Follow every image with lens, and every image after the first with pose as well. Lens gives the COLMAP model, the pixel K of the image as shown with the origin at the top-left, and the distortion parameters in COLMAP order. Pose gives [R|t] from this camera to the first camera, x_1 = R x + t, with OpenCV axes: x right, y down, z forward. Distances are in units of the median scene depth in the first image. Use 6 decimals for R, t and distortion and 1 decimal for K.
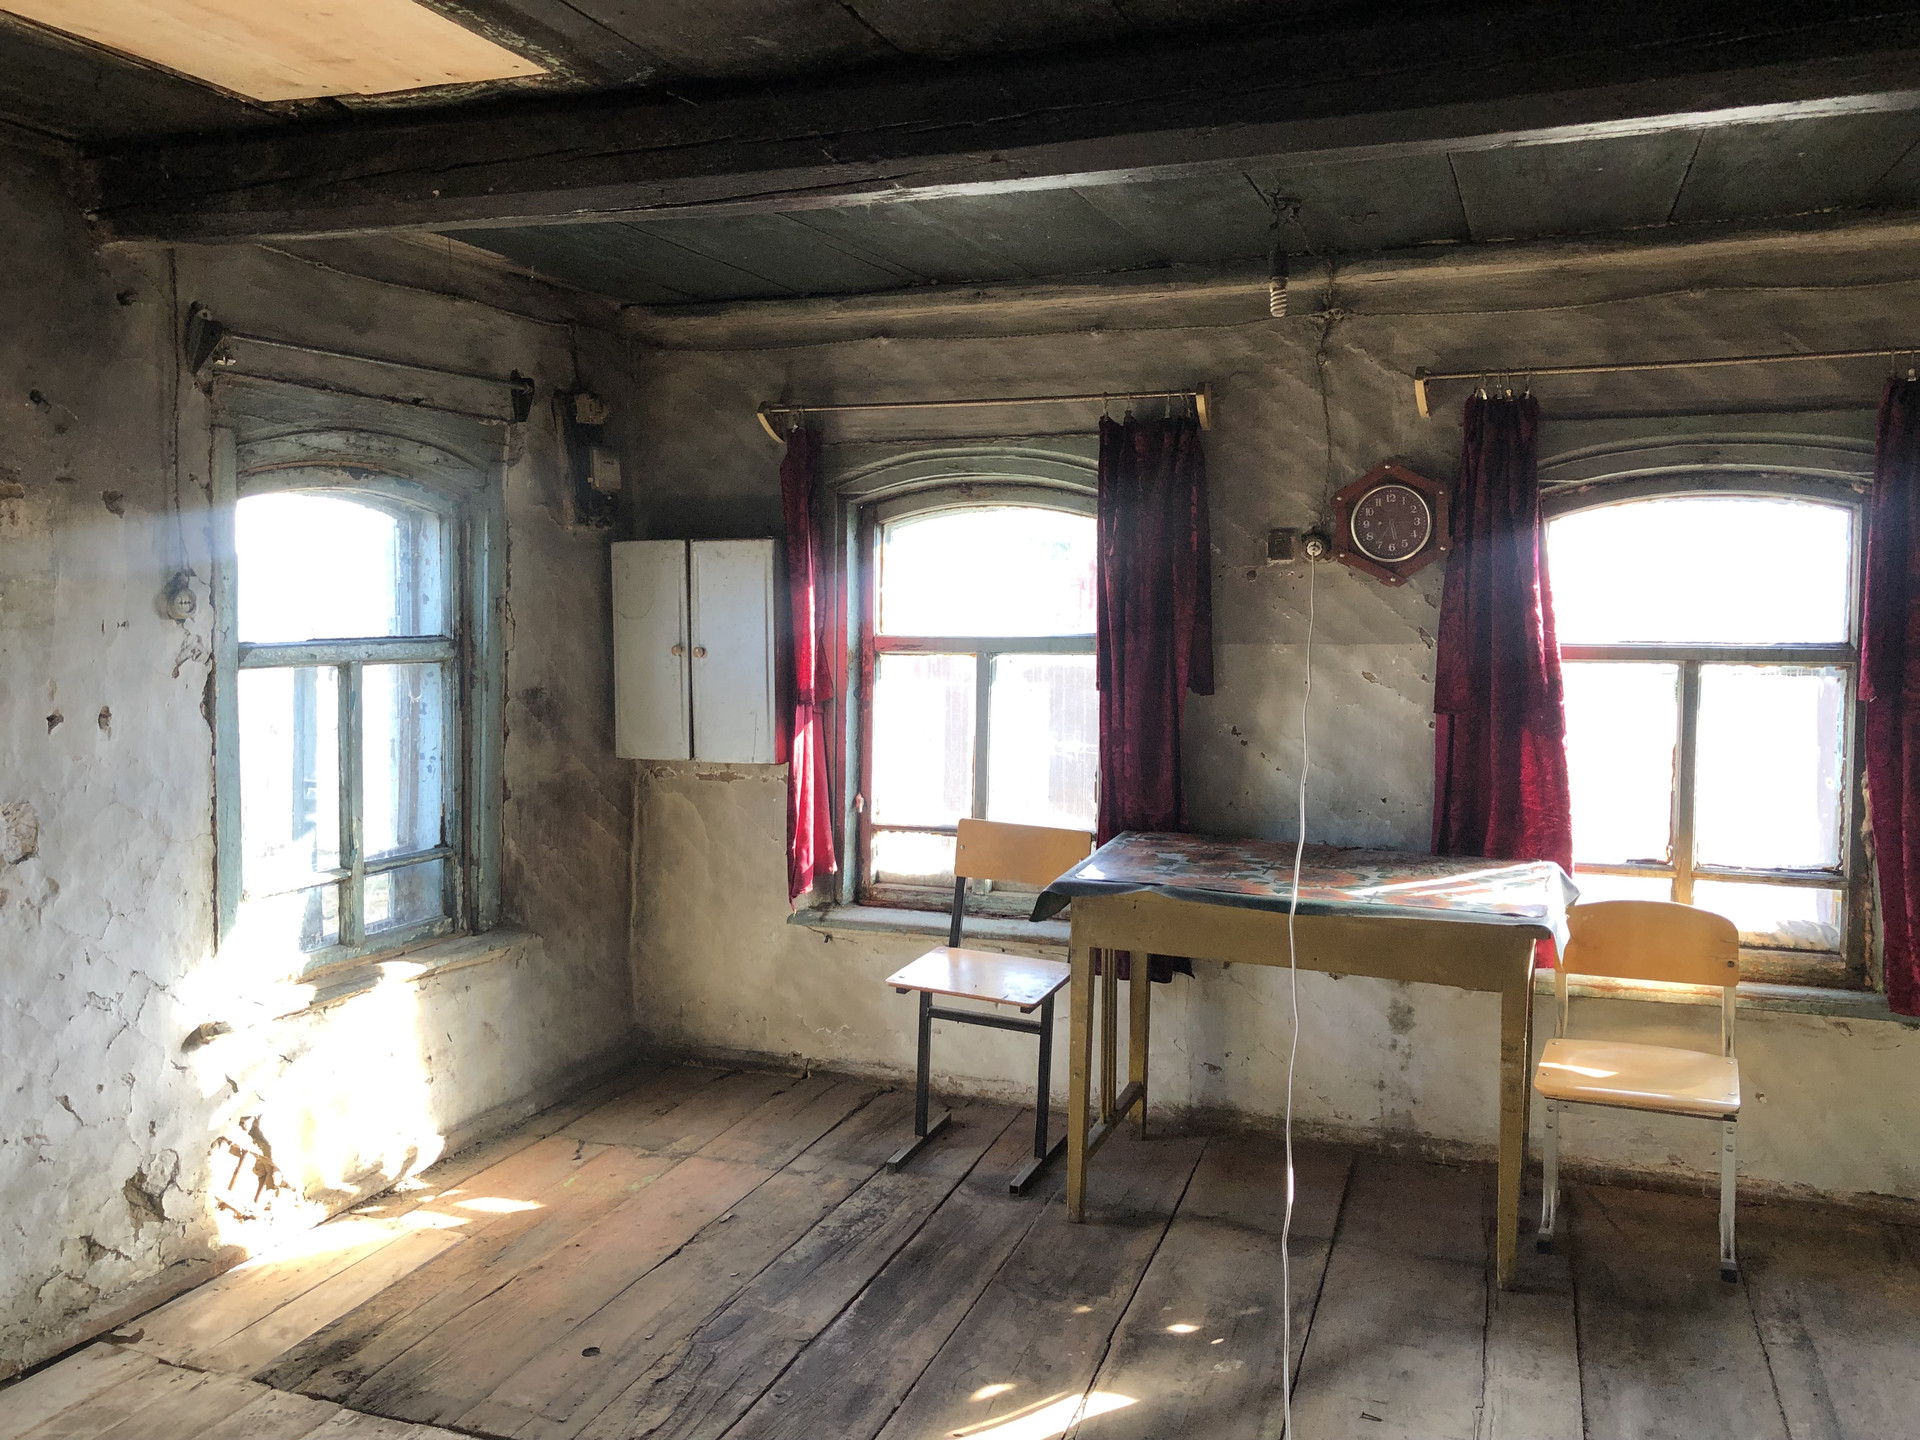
lens RADIAL K [[1561.7, 0, 1002.6], [0, 1561.7, 696.3], [0, 0, 1]] dist [0.062125, -0.064300]
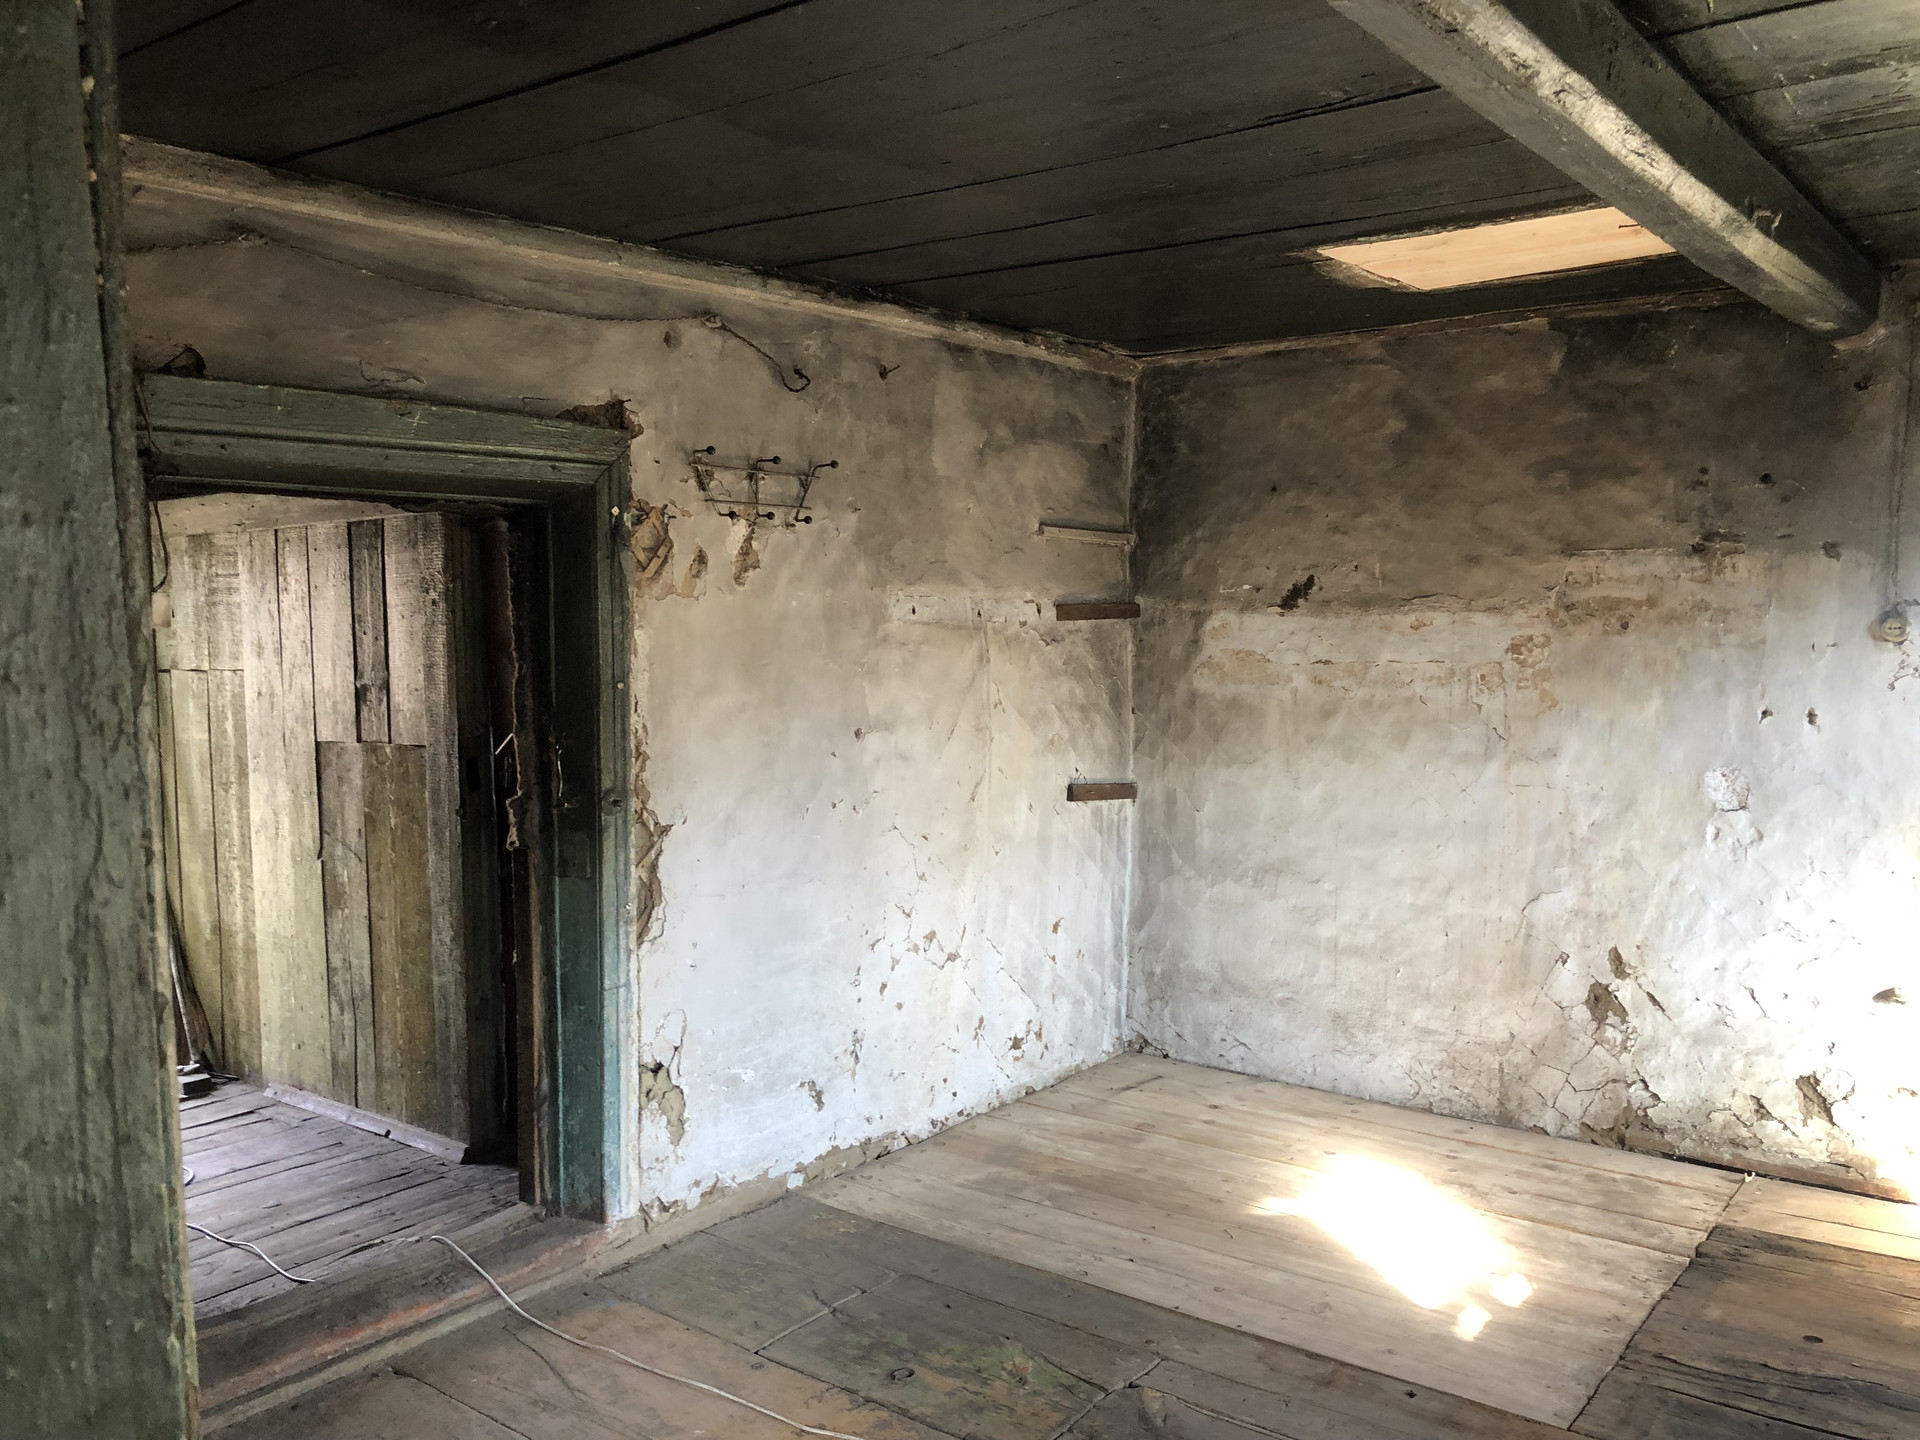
lens RADIAL K [[1575.2, 0, 950.6], [0, 1575.2, 724.5], [0, 0, 1]] dist [0.068962, -0.066975]
pose [[-0.325736, 0.062966, -0.943362, 0.910948], [-0.057642, 0.994601, 0.086289, -0.053121], [0.943702, 0.082484, -0.320348, 0.763506]]
